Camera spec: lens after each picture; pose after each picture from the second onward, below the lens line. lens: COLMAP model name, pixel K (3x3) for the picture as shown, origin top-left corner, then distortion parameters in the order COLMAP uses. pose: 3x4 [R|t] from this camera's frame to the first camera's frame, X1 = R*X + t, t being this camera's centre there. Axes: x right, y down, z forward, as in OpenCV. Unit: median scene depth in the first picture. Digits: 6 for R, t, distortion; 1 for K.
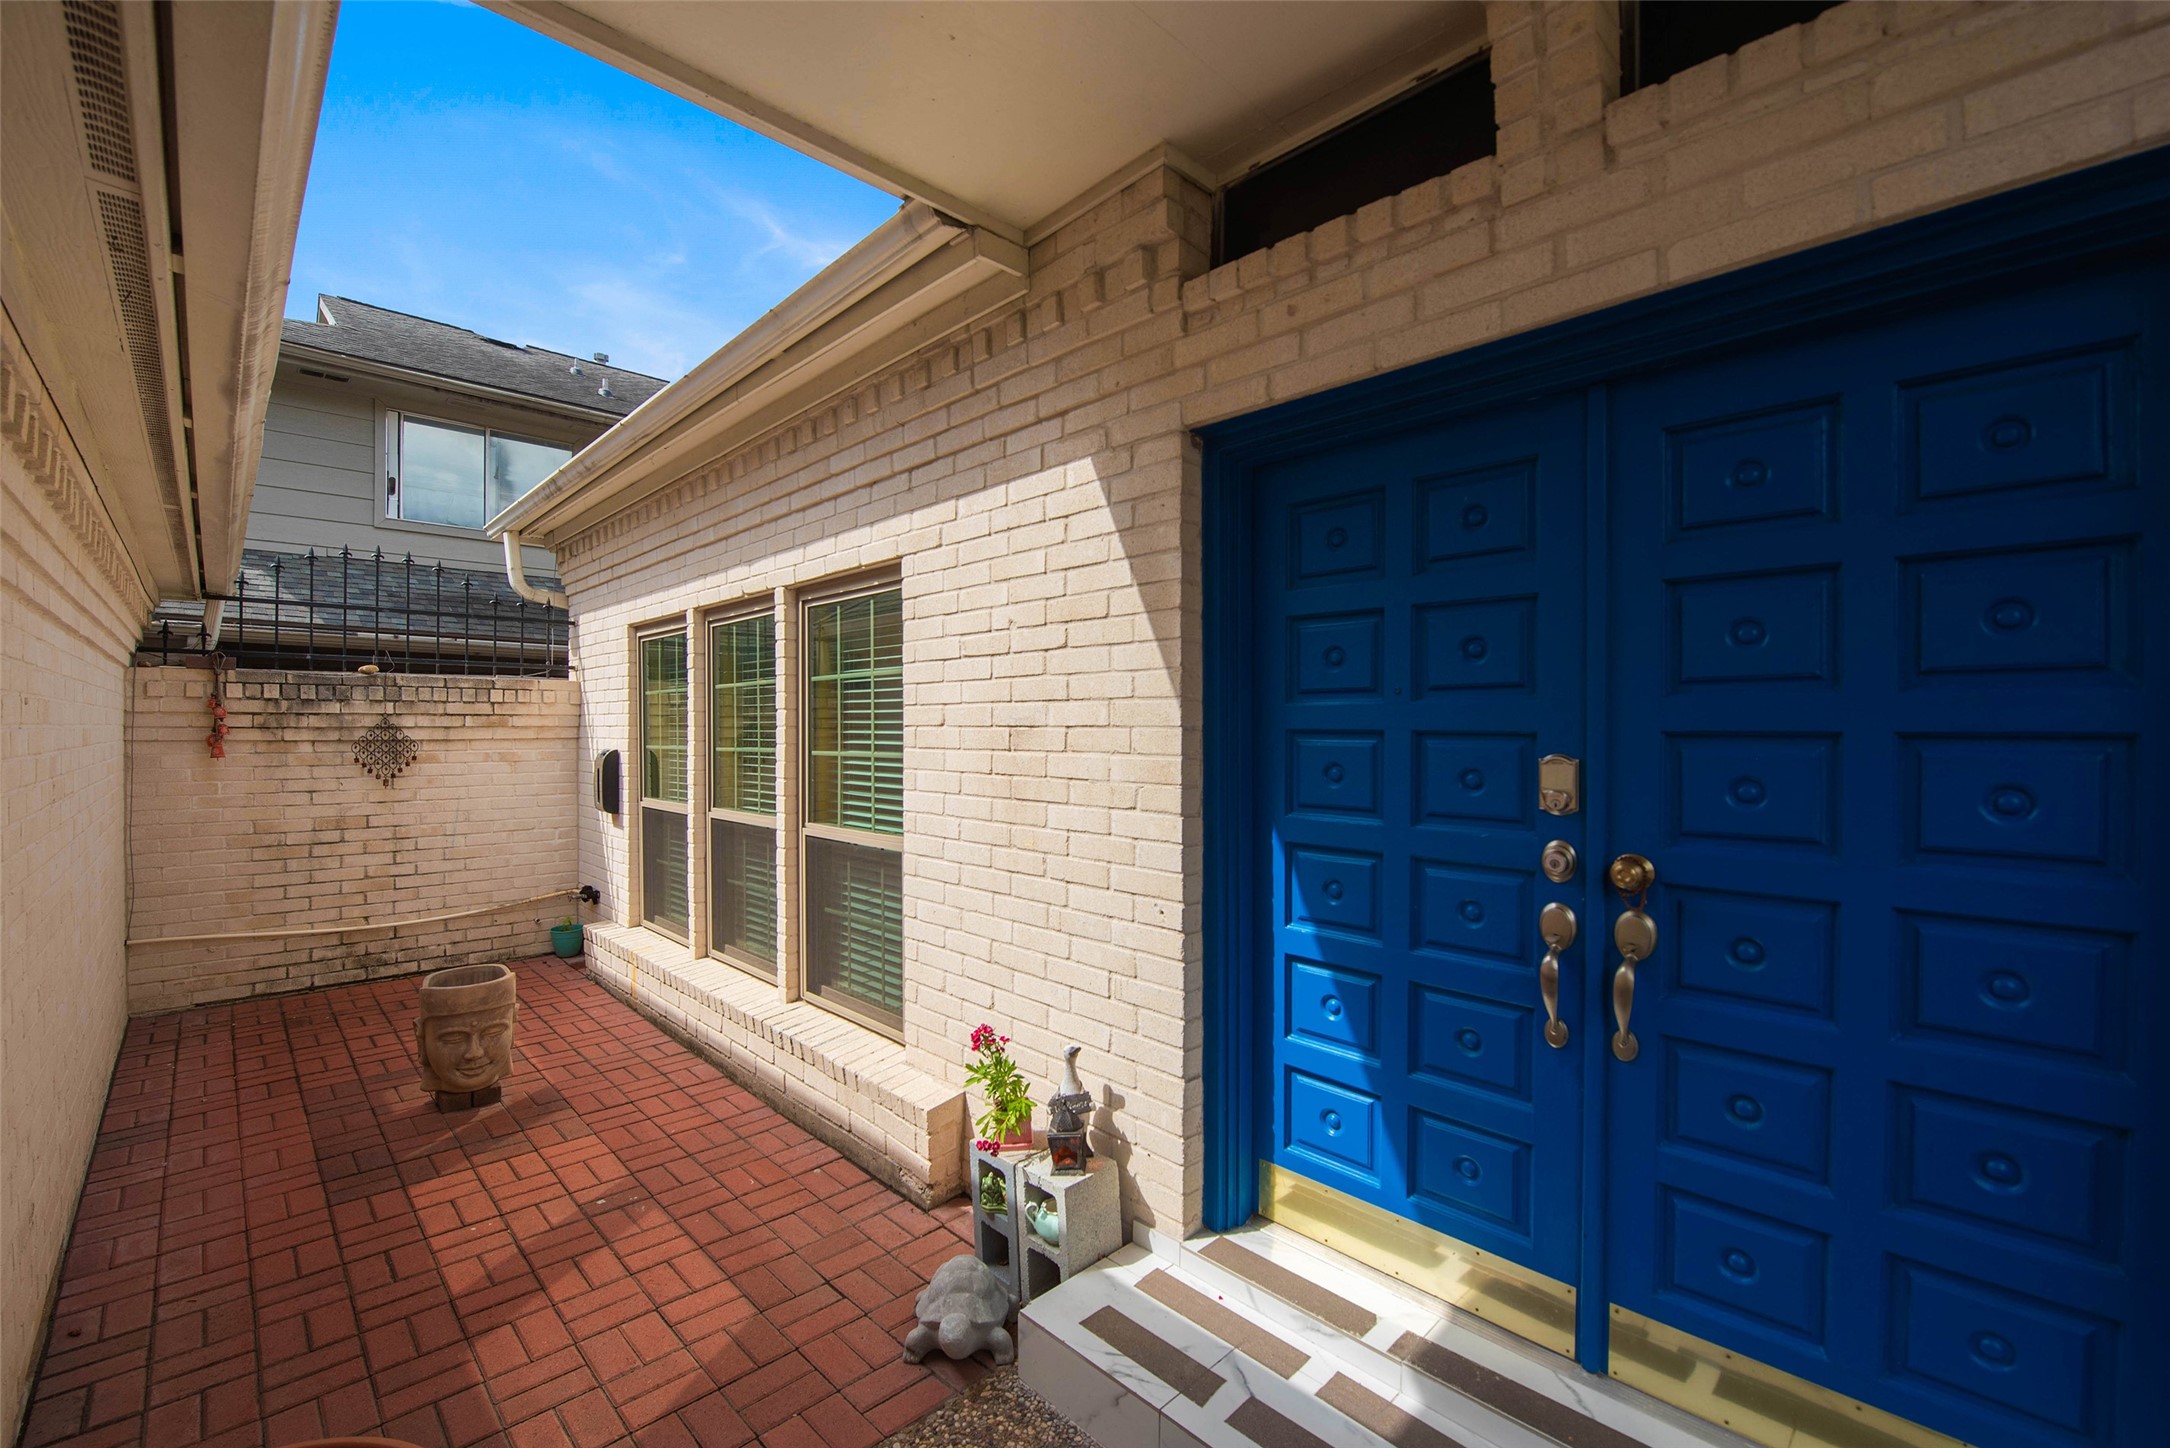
lens RADIAL K [[886.5, 0, 1067.0], [0, 886.5, 727.4], [0, 0, 1]] dist [-0.002105, -0.000102]
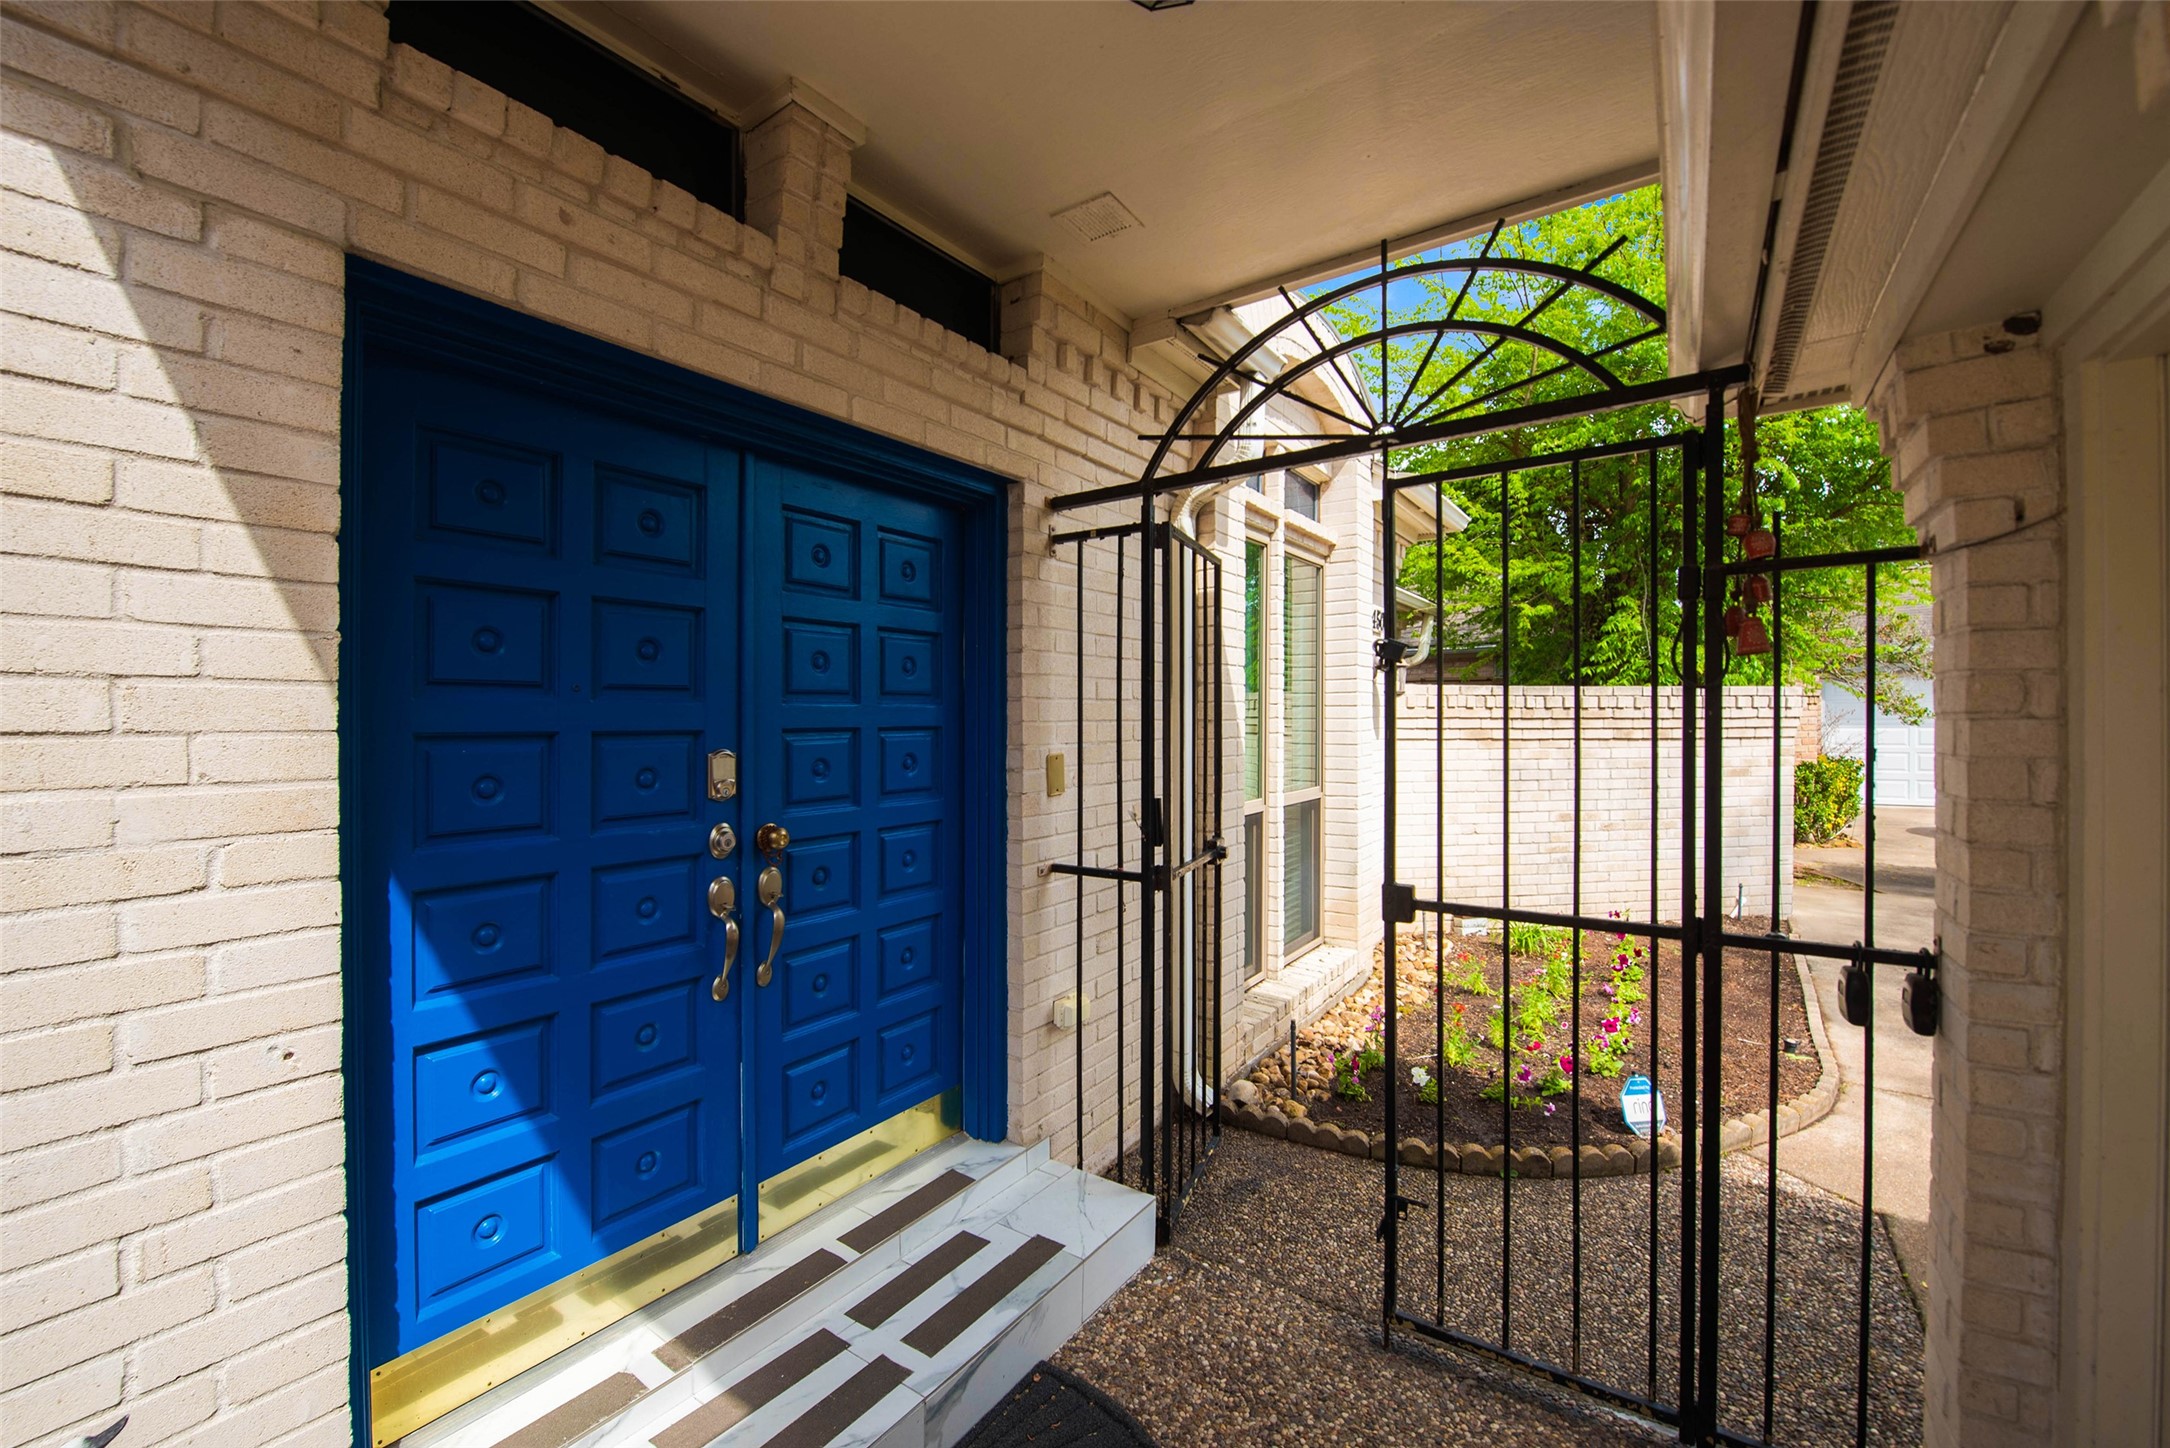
lens RADIAL K [[912.9, 0, 1085.0], [0, 912.9, 724.0], [0, 0, 1]] dist [-0.000962, -0.000080]
pose [[-0.197985, -0.001175, 0.980204, -0.622315], [0.013815, 0.999897, 0.003989, -0.001146], [-0.980108, 0.014331, -0.197948, 0.659394]]
